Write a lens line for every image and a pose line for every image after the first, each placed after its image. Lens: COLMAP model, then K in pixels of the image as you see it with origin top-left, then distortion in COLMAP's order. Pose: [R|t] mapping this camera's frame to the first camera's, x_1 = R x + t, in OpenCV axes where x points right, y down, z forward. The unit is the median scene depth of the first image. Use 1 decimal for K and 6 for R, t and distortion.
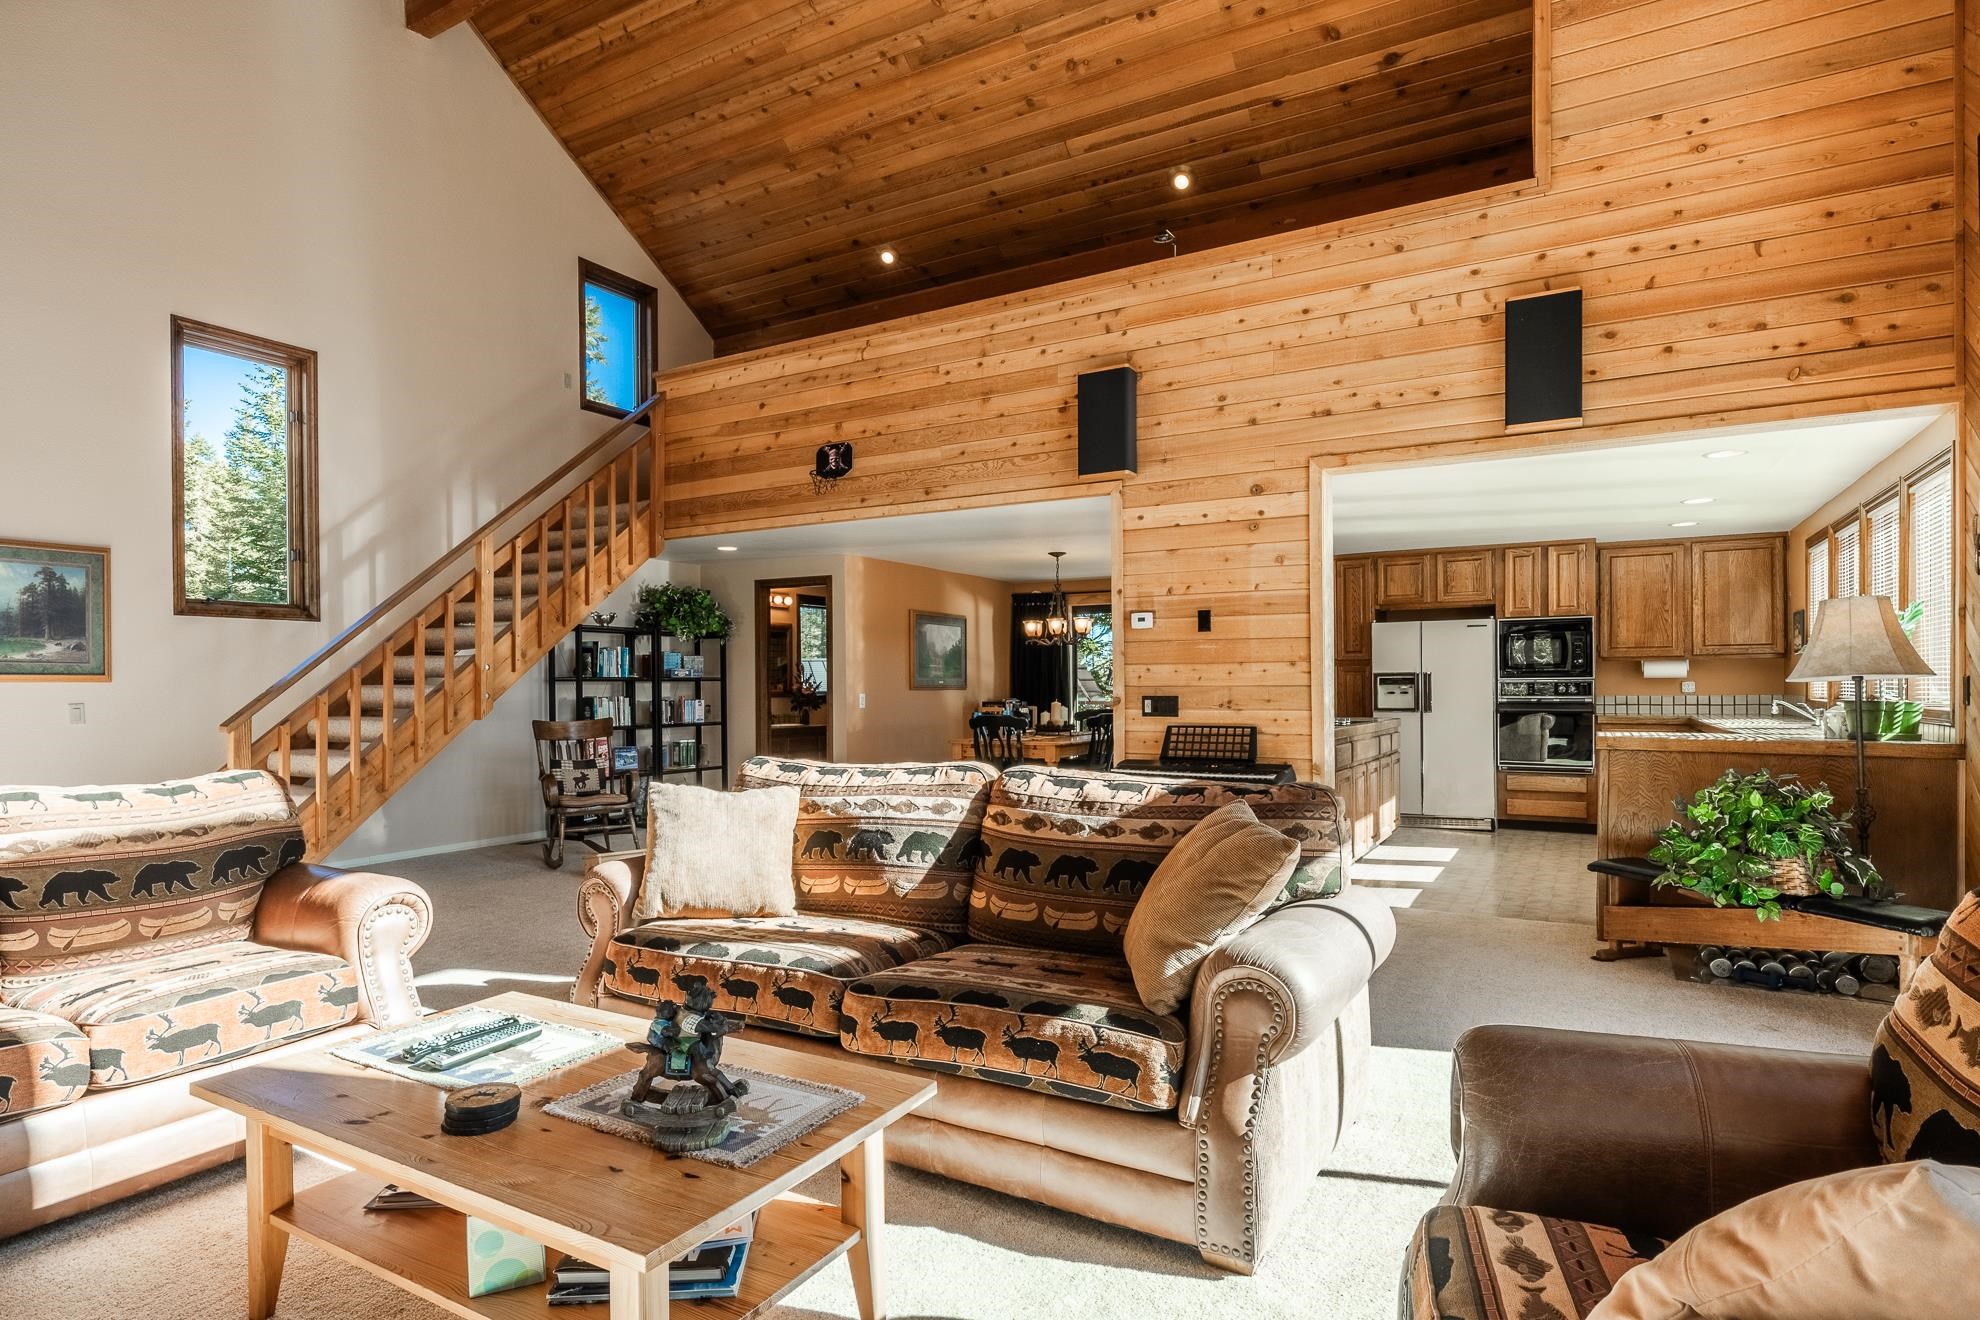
lens RADIAL K [[1054.7, 0, 959.4], [0, 1054.7, 686.5], [0, 0, 1]] dist [-0.000762, -0.001530]
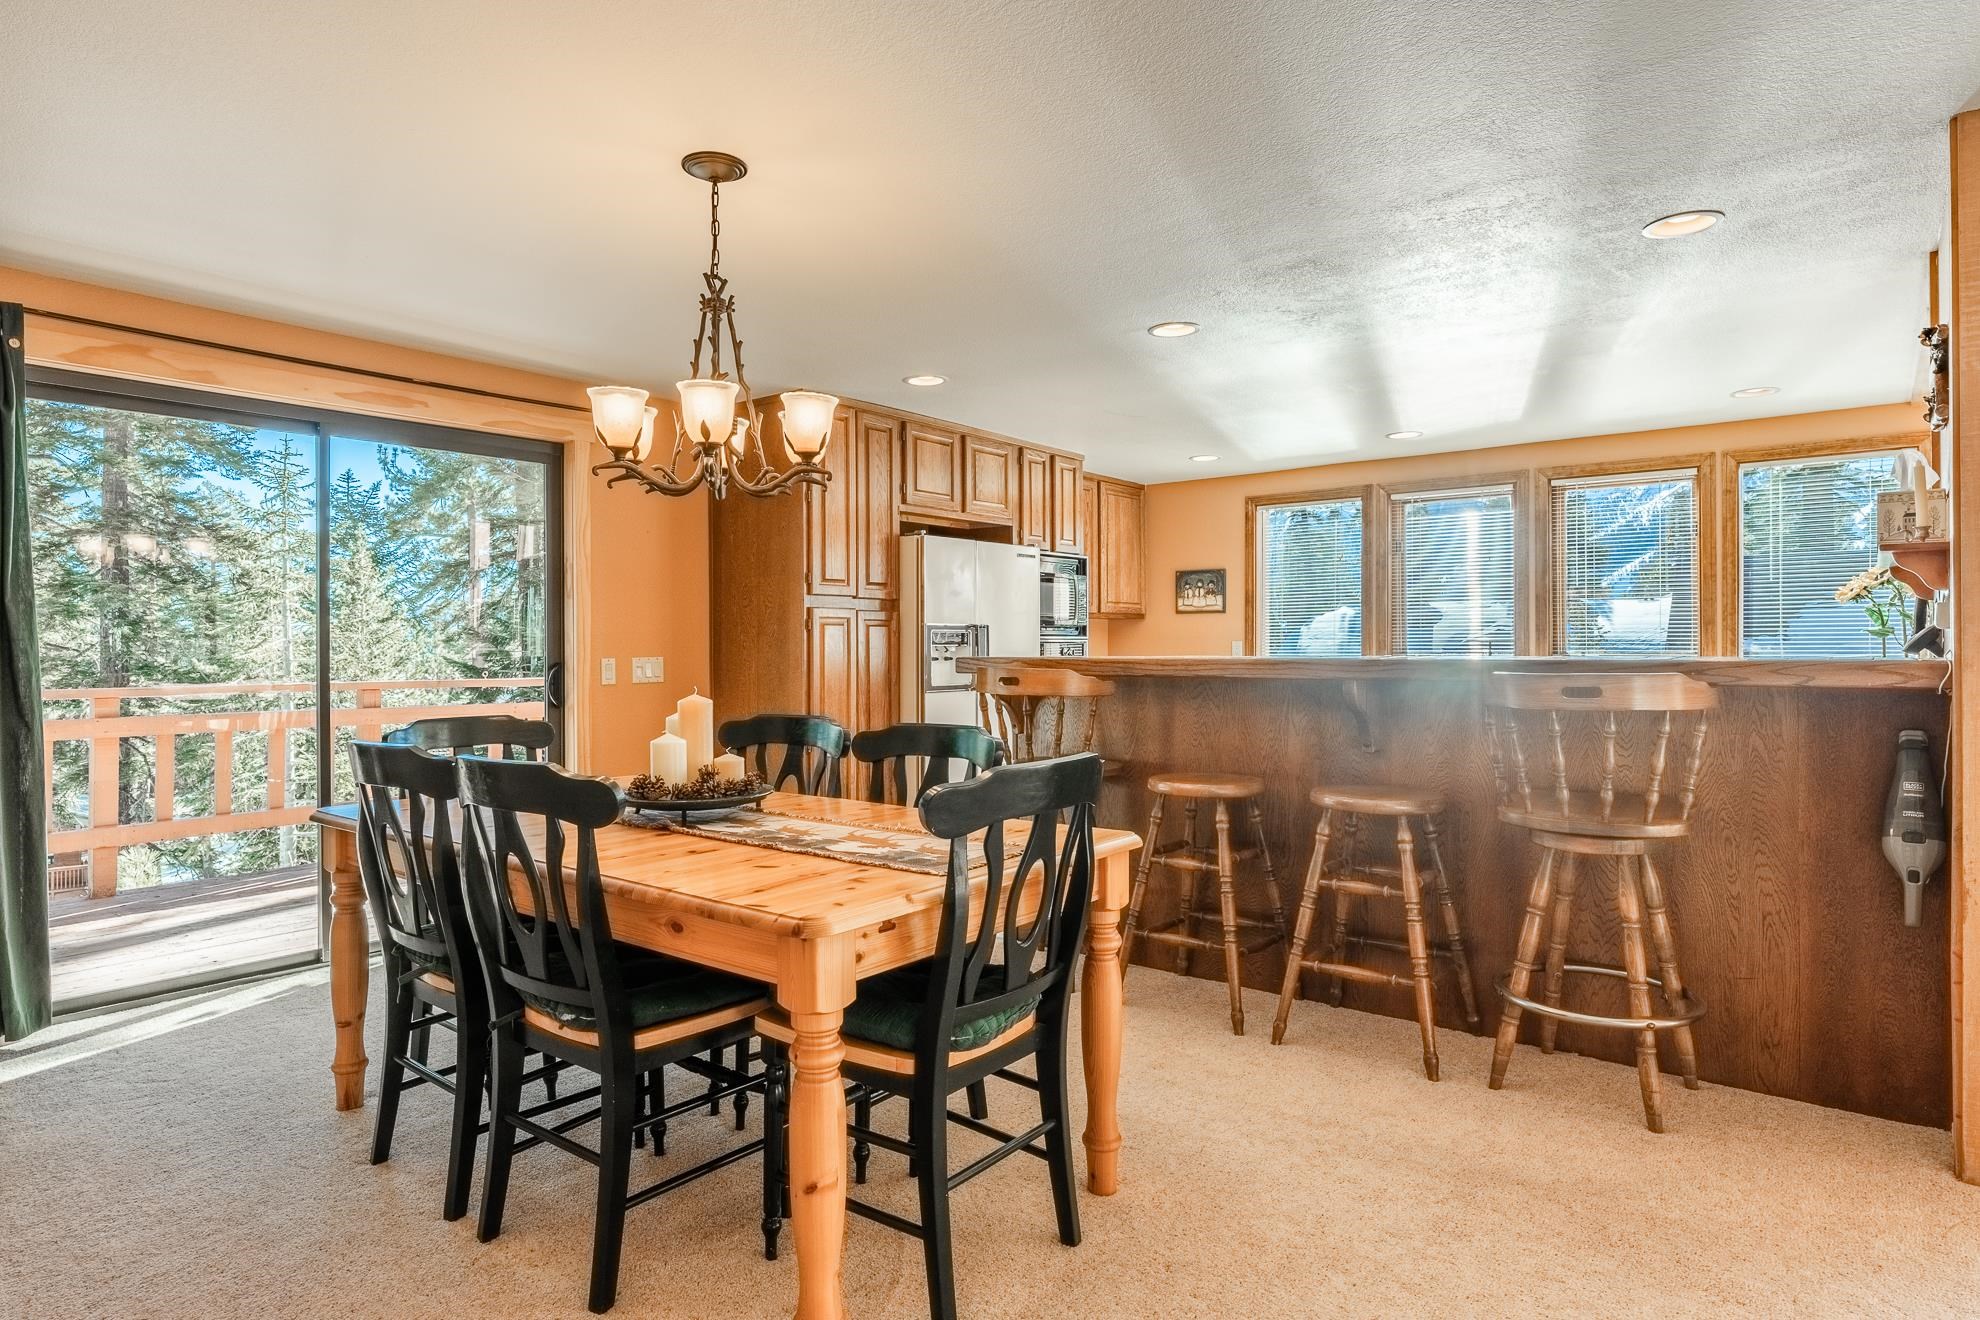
lens RADIAL K [[1099.8, 0, 971.3], [0, 1099.8, 645.6], [0, 0, 1]] dist [-0.003842, -0.000190]
pose [[0.134503, 0.008354, 0.990878, -0.282283], [0.003535, 0.999954, -0.008910, 0.006266], [-0.990907, 0.004701, 0.134467, 1.359145]]
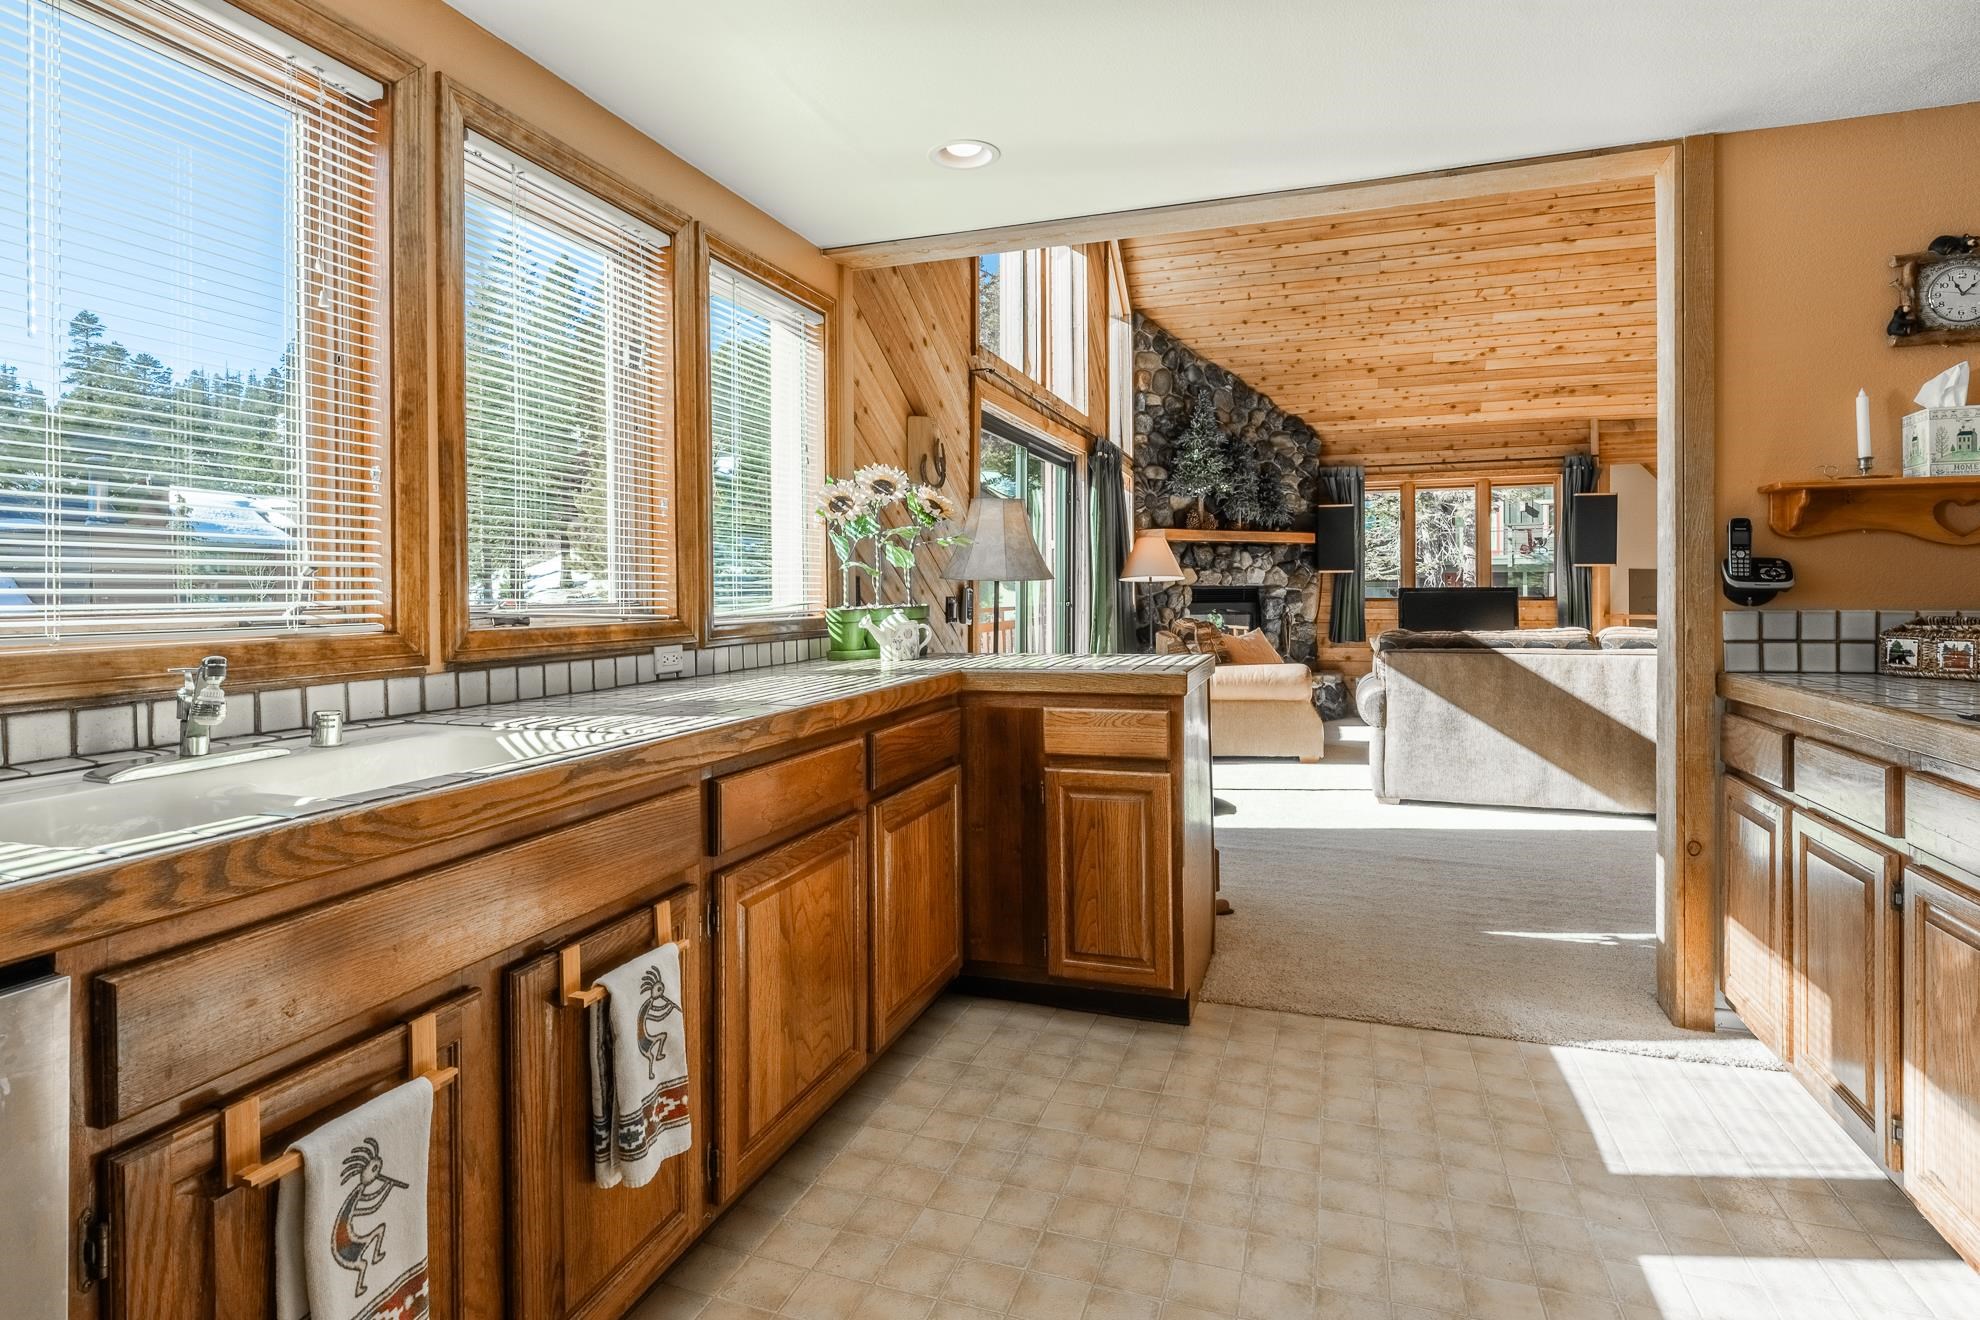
lens RADIAL K [[1049.4, 0, 969.6], [0, 1049.4, 594.2], [0, 0, 1]] dist [-0.003407, -0.000947]
pose [[-0.980093, 0.013466, -0.198083, 0.722769], [0.012761, 0.999907, 0.004836, 0.001411], [0.198130, 0.002212, -0.980173, 1.337583]]
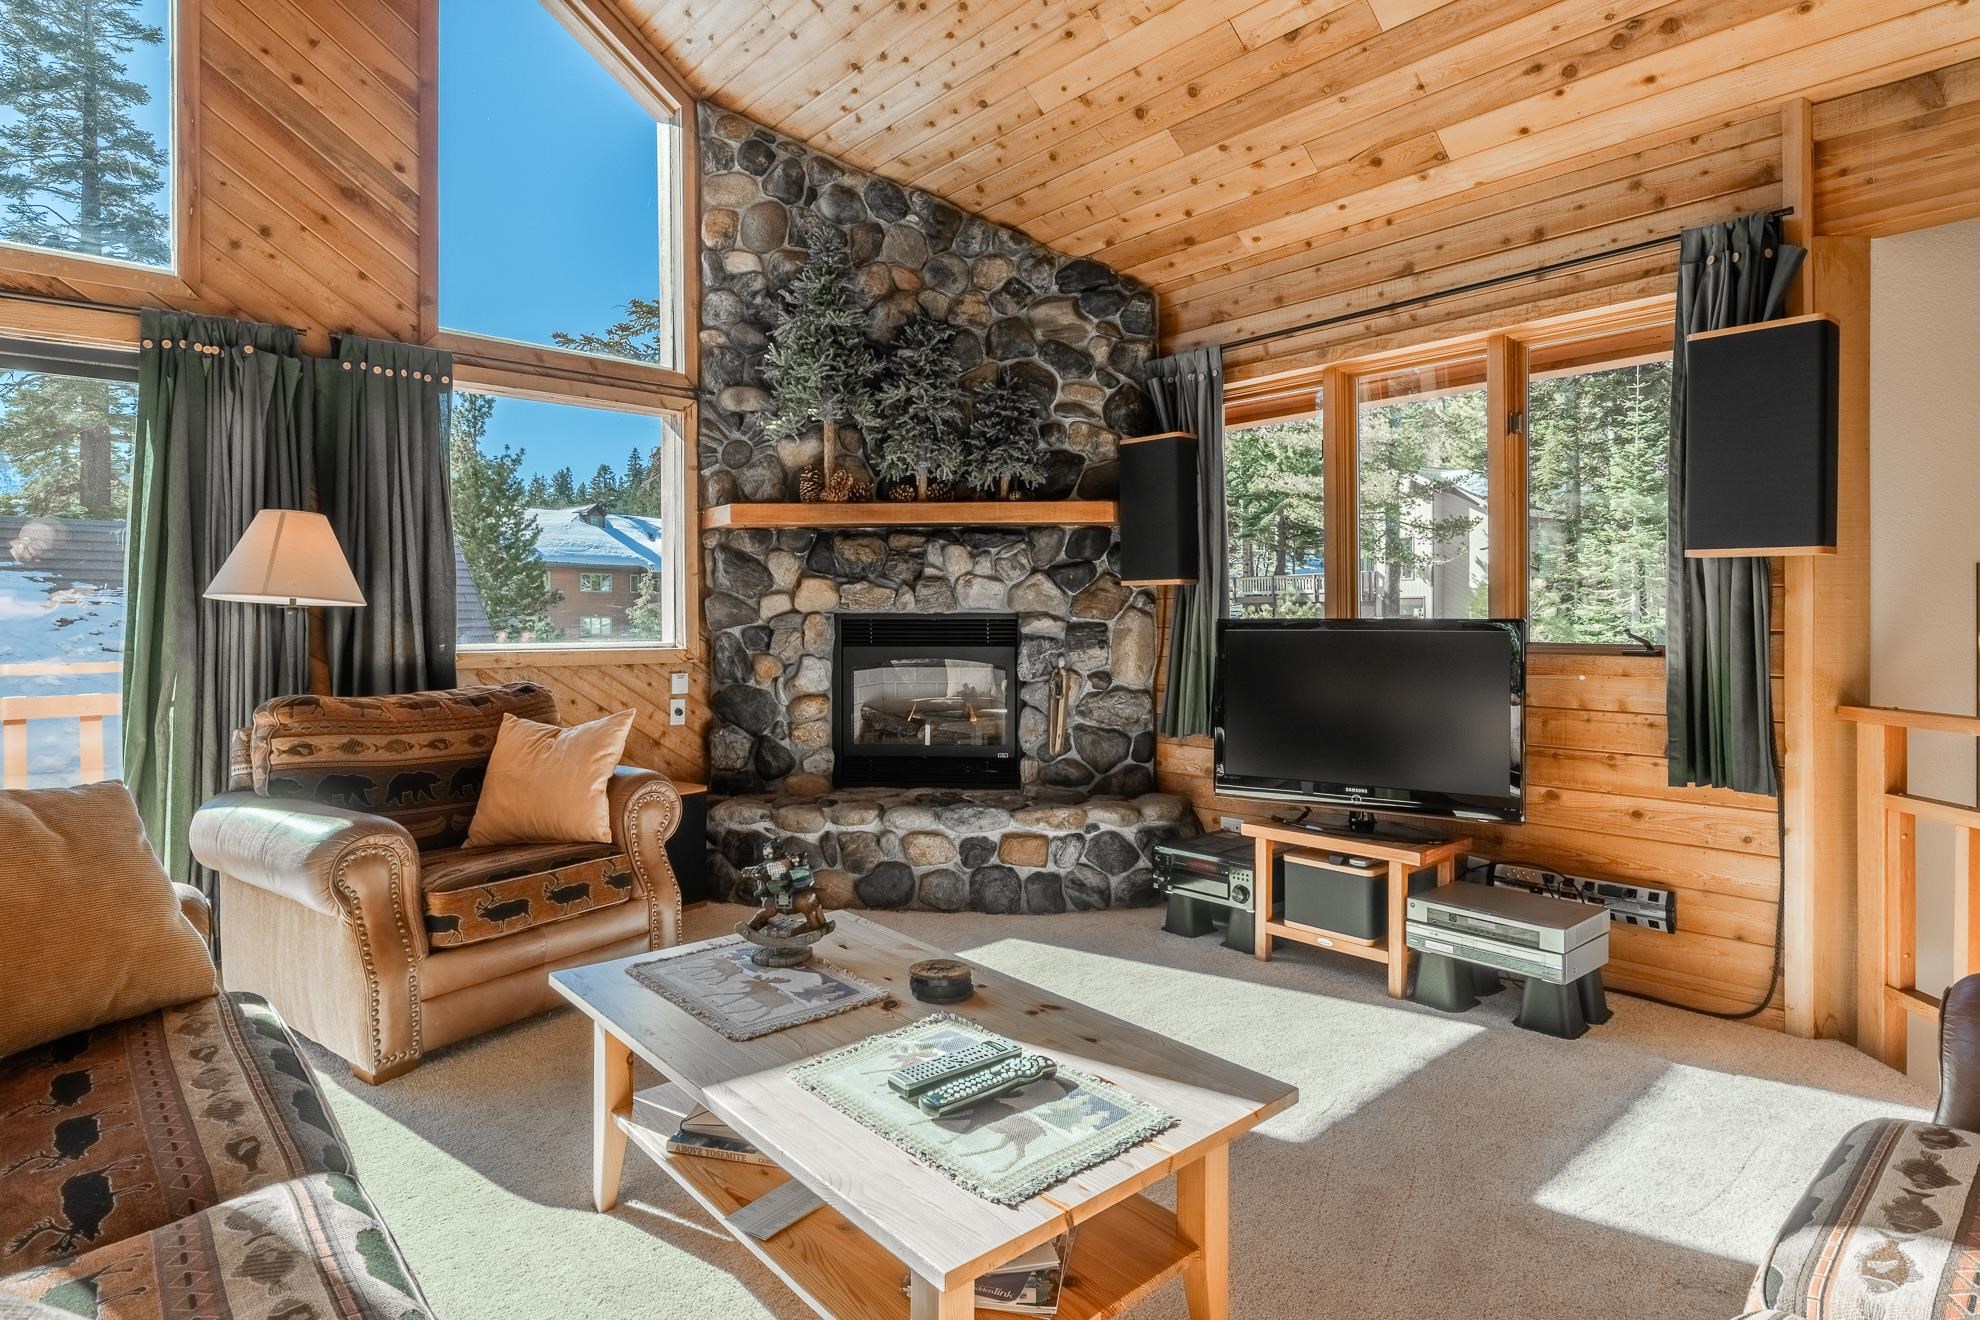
lens RADIAL K [[1053.9, 0, 962.4], [0, 1053.9, 616.4], [0, 0, 1]] dist [-0.005039, -0.000654]
pose [[-0.949663, 0.010196, 0.313106, -0.249777], [0.010064, 0.999947, -0.002038, 0.005935], [-0.313110, 0.001216, -0.949716, 0.619509]]
